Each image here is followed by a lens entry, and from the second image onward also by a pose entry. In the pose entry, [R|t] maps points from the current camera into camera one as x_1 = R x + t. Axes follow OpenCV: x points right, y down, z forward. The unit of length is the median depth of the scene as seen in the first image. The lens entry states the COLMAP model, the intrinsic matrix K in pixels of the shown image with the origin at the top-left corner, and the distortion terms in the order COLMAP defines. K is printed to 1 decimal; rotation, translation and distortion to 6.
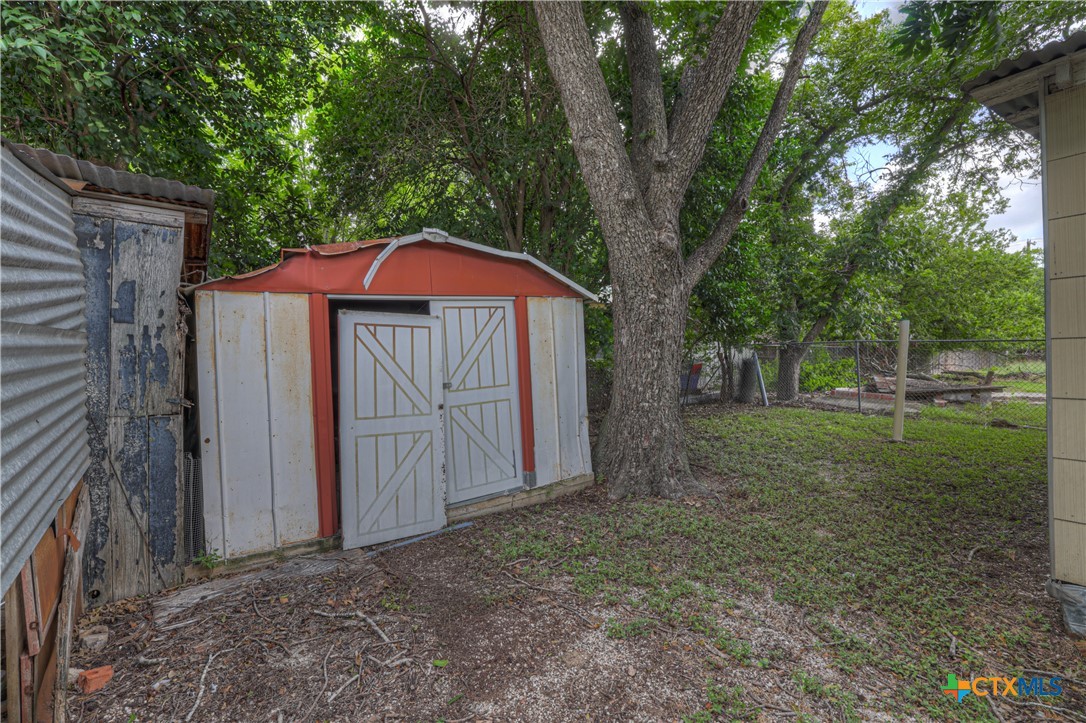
lens RADIAL K [[470.0, 0, 533.6], [0, 470.0, 350.2], [0, 0, 1]] dist [0.000319, -0.000027]
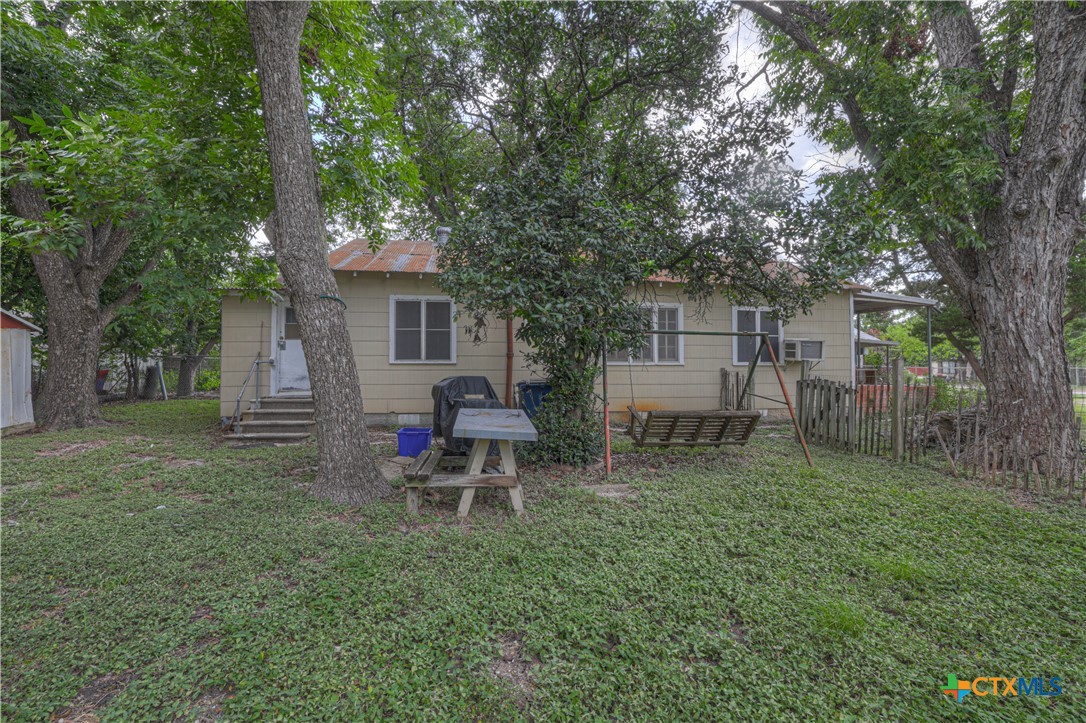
lens RADIAL K [[470.0, 0, 533.6], [0, 470.0, 350.2], [0, 0, 1]] dist [0.000319, -0.000027]
pose [[0.470948, 0.038702, 0.881312, -0.225046], [-0.014693, 0.999243, -0.036029, 0.004096], [-0.882039, 0.004019, 0.471160, -0.617579]]
